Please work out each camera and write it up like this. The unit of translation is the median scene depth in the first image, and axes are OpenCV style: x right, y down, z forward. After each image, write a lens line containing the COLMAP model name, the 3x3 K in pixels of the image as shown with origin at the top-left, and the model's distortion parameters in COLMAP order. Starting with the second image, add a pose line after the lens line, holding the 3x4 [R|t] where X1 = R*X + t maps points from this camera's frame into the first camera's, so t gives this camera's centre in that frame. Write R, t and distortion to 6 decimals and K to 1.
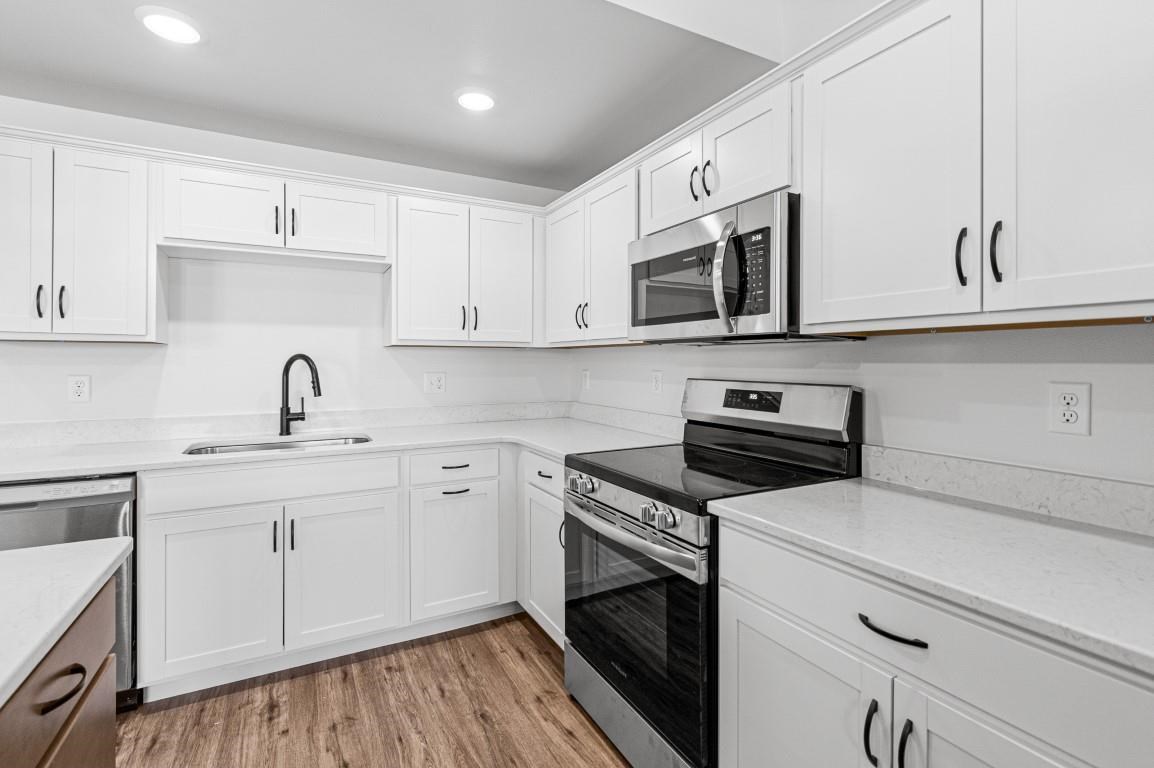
lens RADIAL K [[517.6, 0, 577.0], [0, 517.6, 384.0], [0, 0, 1]] dist [-0.130371, 0.000053]
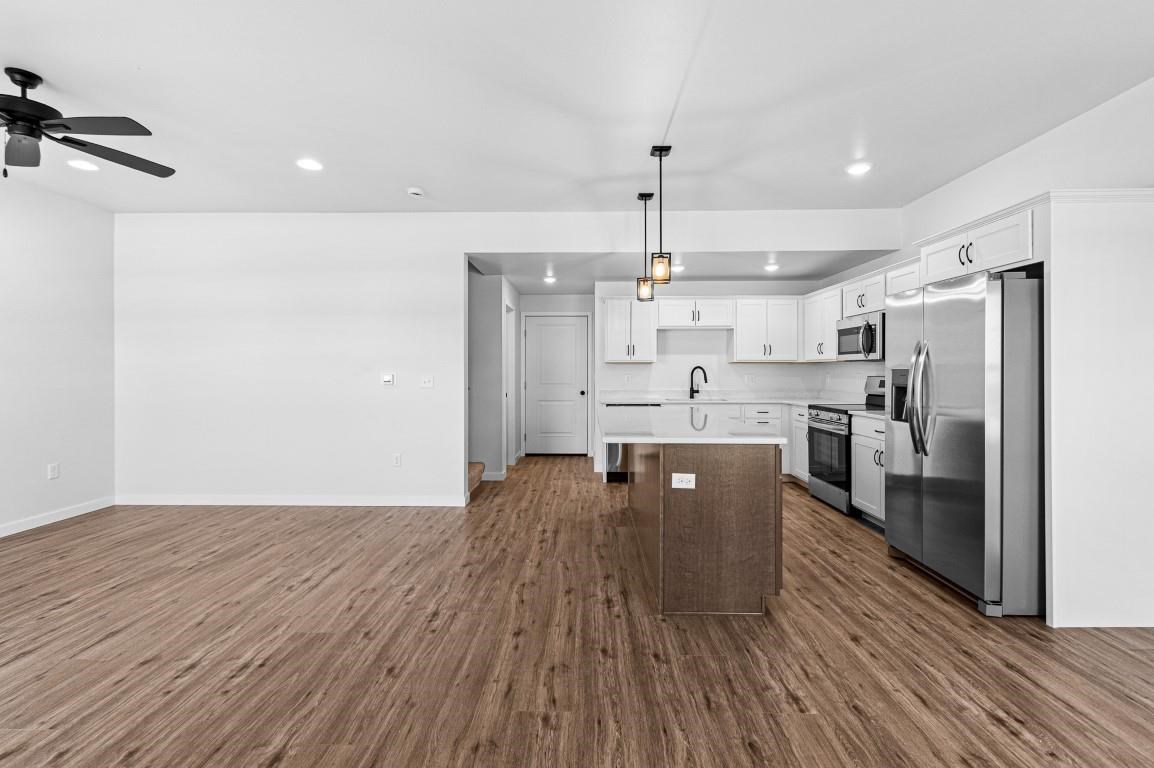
lens RADIAL K [[514.8, 0, 581.3], [0, 514.8, 370.5], [0, 0, 1]] dist [-0.042982, 0.000193]
pose [[0.871419, -0.005720, -0.490507, 0.199974], [-0.013546, 0.999270, -0.035719, 0.059643], [0.490353, 0.037771, 0.870705, -1.507709]]
